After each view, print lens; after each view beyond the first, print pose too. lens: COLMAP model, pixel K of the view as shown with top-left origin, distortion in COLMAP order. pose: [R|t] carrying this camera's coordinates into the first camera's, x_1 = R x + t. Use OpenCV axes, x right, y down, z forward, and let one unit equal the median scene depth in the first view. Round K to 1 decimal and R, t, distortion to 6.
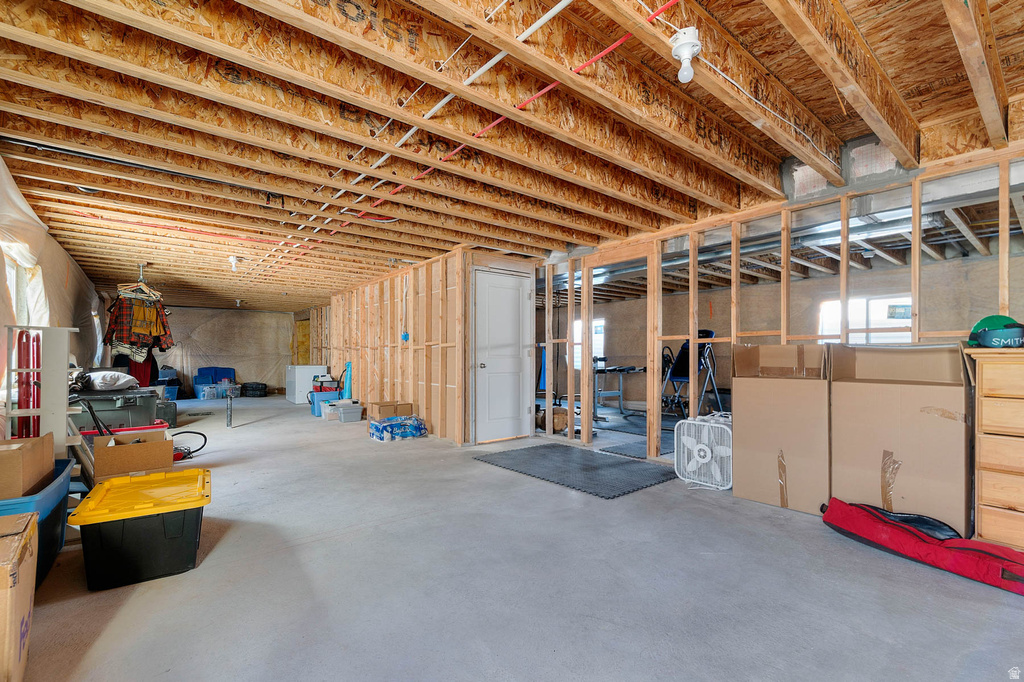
lens RADIAL K [[455.1, 0, 512.9], [0, 455.1, 358.0], [0, 0, 1]] dist [0.001845, 0.000343]
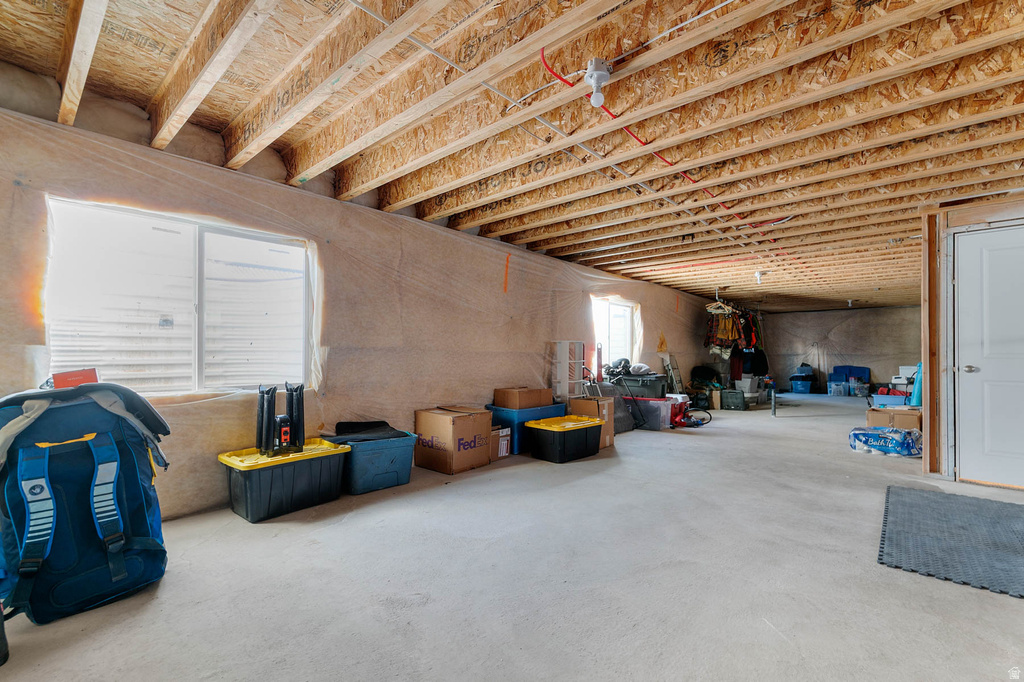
lens RADIAL K [[446.8, 0, 525.6], [0, 446.8, 347.3], [0, 0, 1]] dist [-0.000613, -0.000042]
pose [[0.167675, -0.015892, -0.985714, 0.487973], [-0.006245, 0.999833, -0.017182, -0.000099], [0.985823, 0.009037, 0.167548, 0.222846]]
